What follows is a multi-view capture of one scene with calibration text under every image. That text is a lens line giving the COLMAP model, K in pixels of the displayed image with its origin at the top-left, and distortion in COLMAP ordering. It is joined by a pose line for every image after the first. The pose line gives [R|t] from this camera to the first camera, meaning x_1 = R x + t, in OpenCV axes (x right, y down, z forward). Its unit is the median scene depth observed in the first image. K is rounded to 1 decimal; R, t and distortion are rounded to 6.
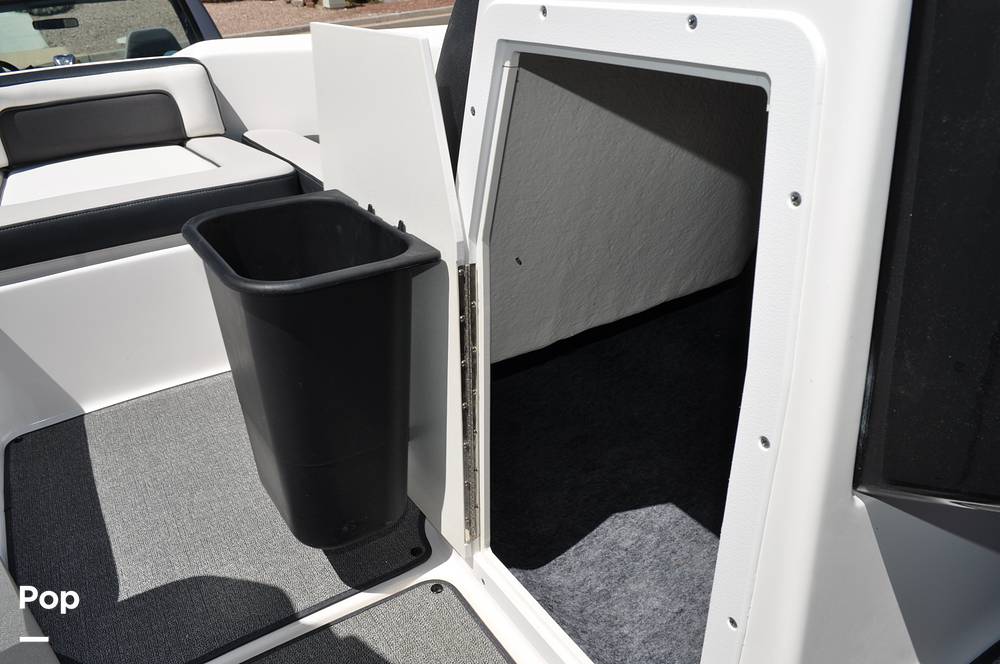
lens RADIAL K [[765.2, 0, 502.4], [0, 765.2, 331.7], [0, 0, 1]] dist [-0.016183, 0.007274]
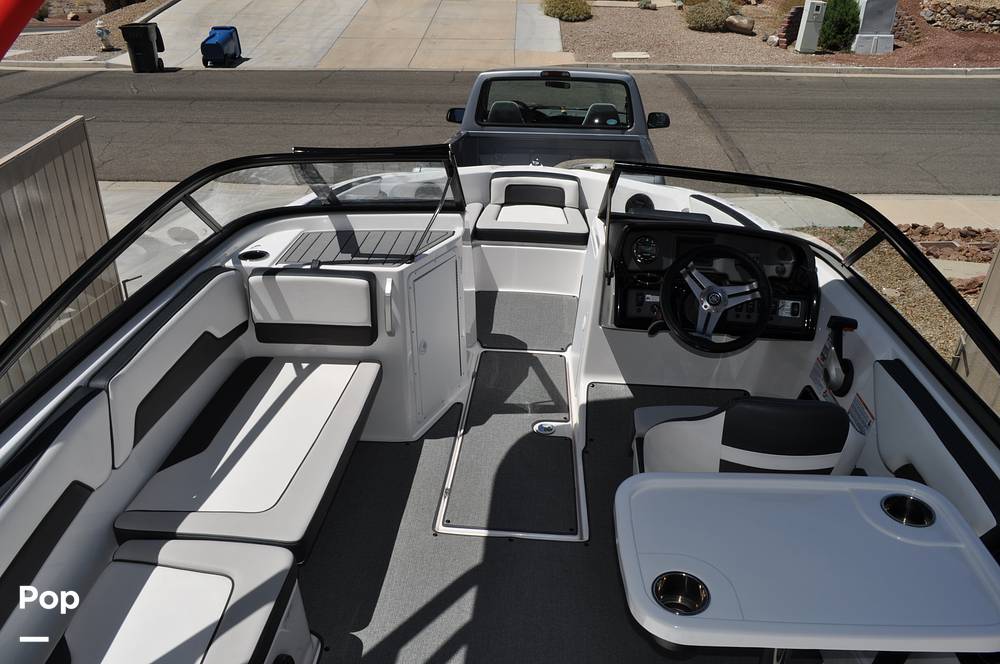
lens RADIAL K [[765.2, 0, 501.1], [0, 765.2, 333.2], [0, 0, 1]] dist [-0.016183, 0.007274]
pose [[0.818687, 0.321989, -0.475473, 1.116315], [-0.321761, 0.943034, 0.084600, 0.004392], [0.475628, 0.083728, 0.875653, -1.912811]]
